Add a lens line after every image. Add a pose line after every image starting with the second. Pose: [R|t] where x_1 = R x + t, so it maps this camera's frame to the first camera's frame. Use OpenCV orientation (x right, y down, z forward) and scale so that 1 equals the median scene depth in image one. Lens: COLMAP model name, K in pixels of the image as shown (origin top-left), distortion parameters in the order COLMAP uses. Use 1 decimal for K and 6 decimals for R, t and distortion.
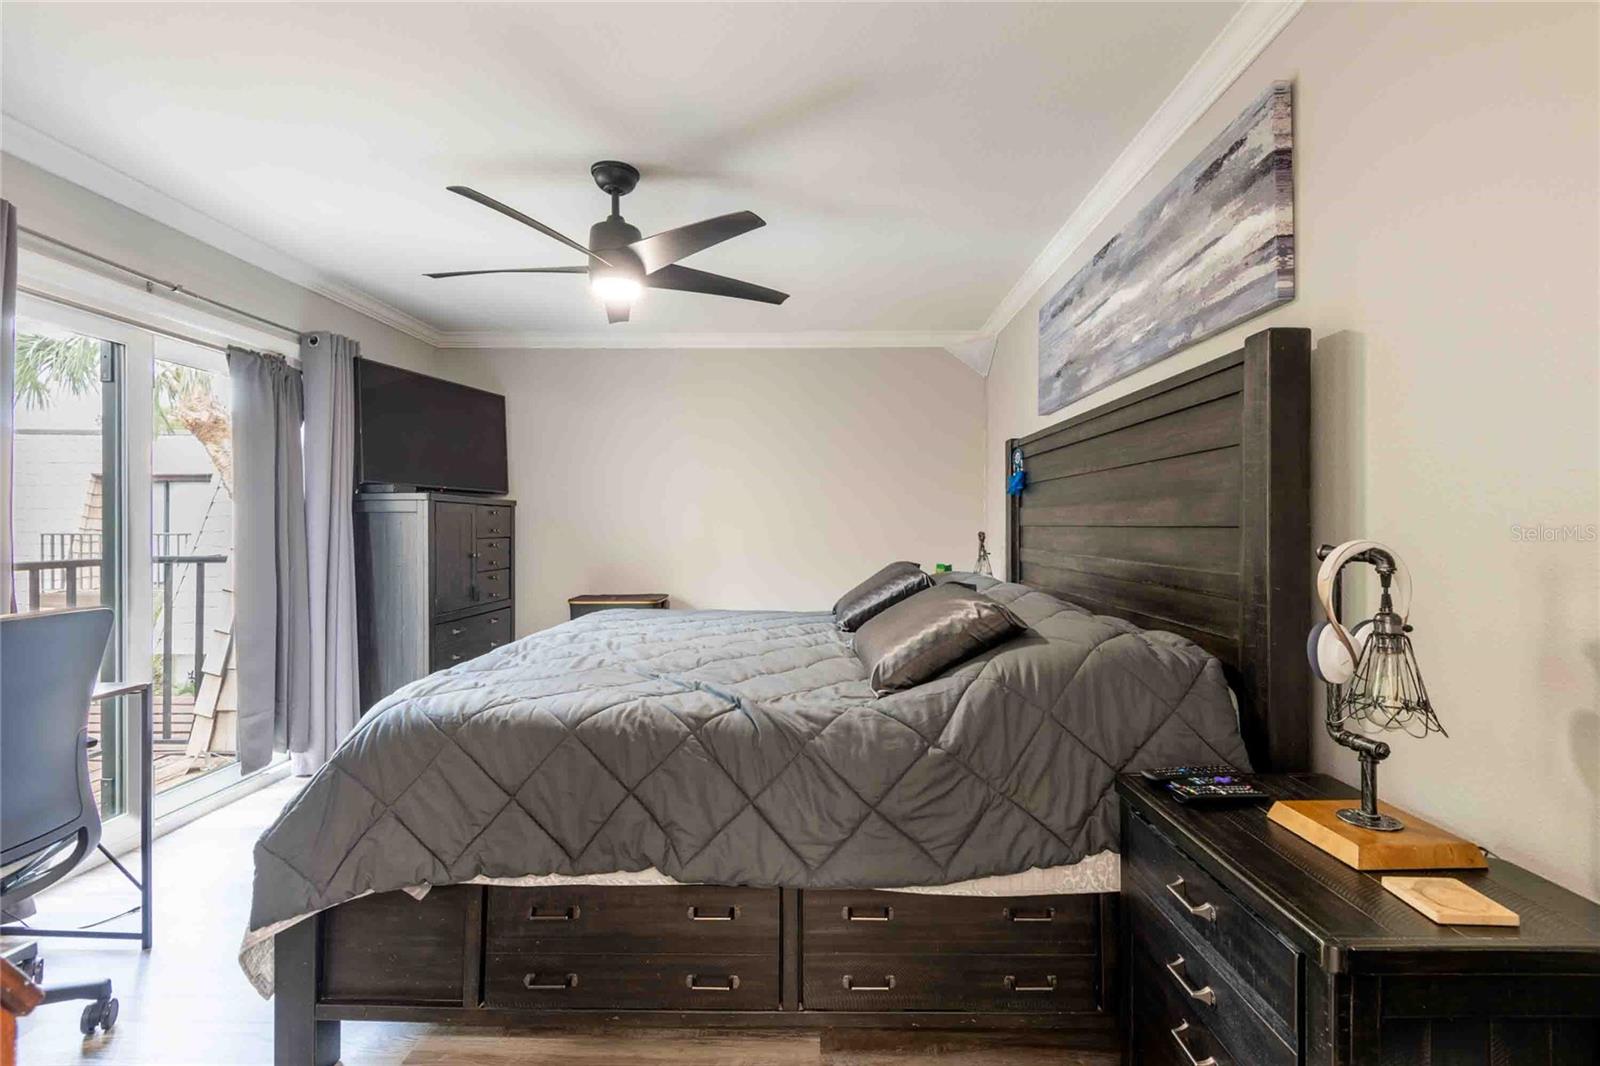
lens RADIAL K [[734.0, 0, 806.2], [0, 734.0, 525.8], [0, 0, 1]] dist [0.043781, -0.028121]
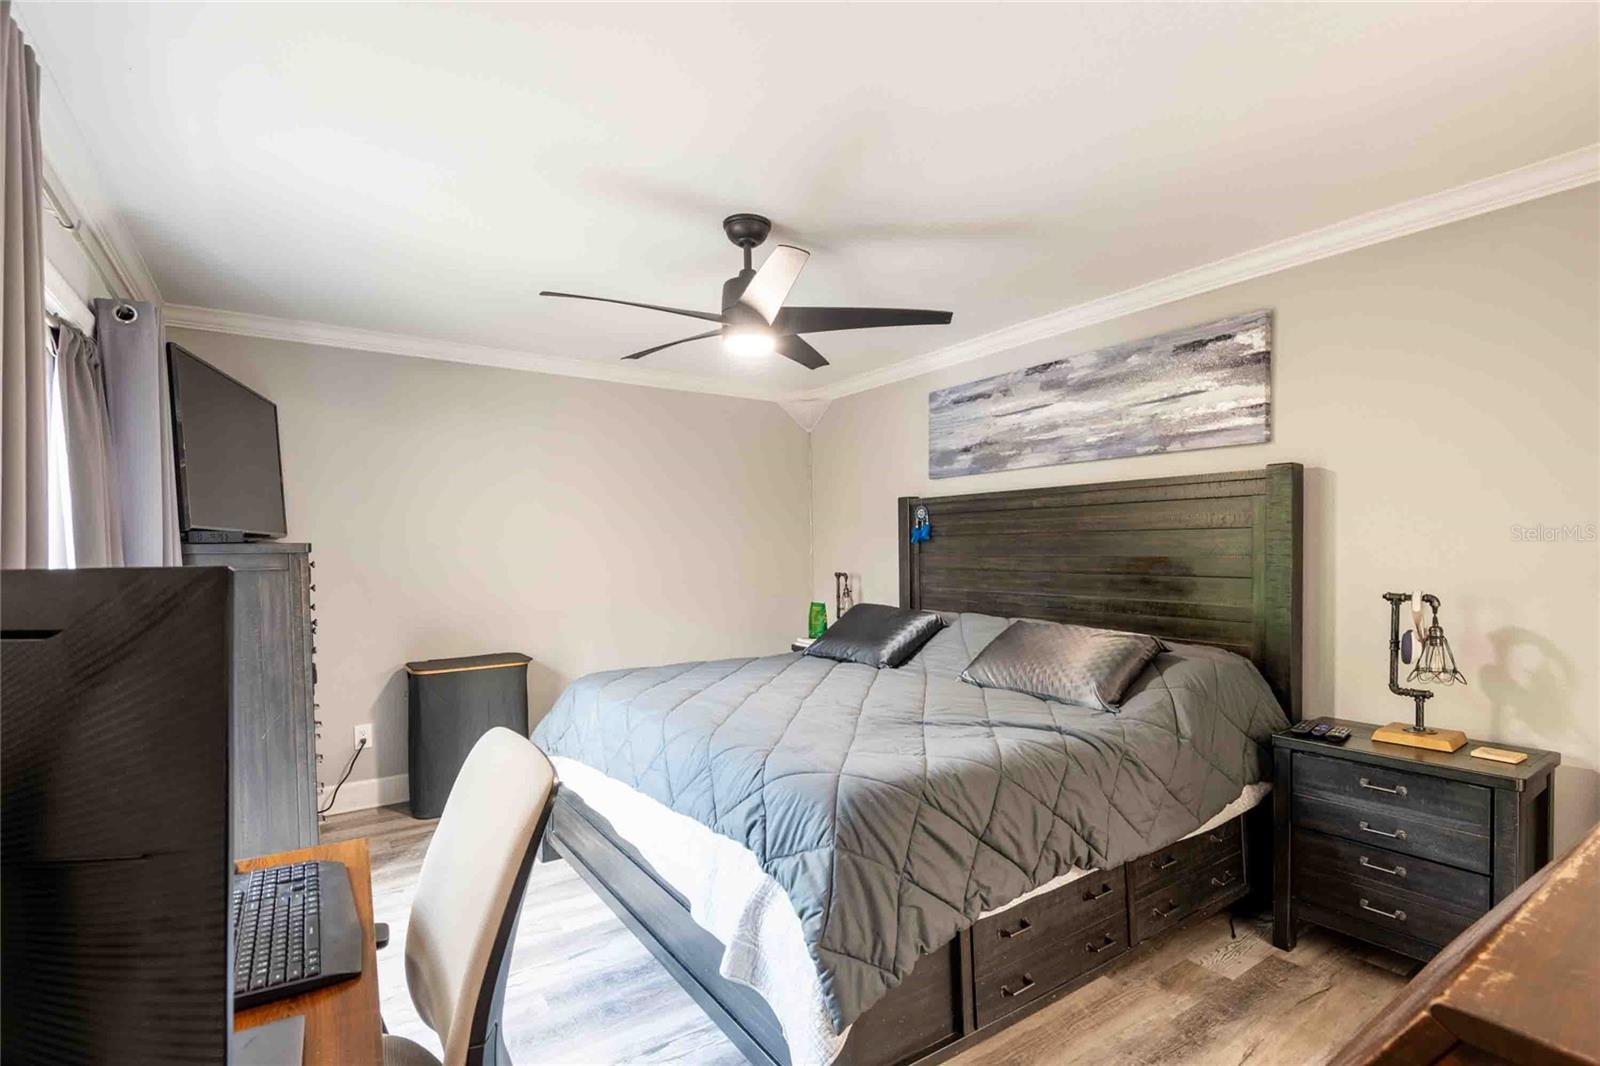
lens RADIAL K [[740.8, 0, 801.0], [0, 740.8, 573.3], [0, 0, 1]] dist [0.016858, -0.000059]
pose [[0.815992, -0.028307, 0.577370, -1.060243], [0.010949, 0.999378, 0.033523, -0.066902], [-0.577959, -0.021033, 0.815795, 0.204851]]
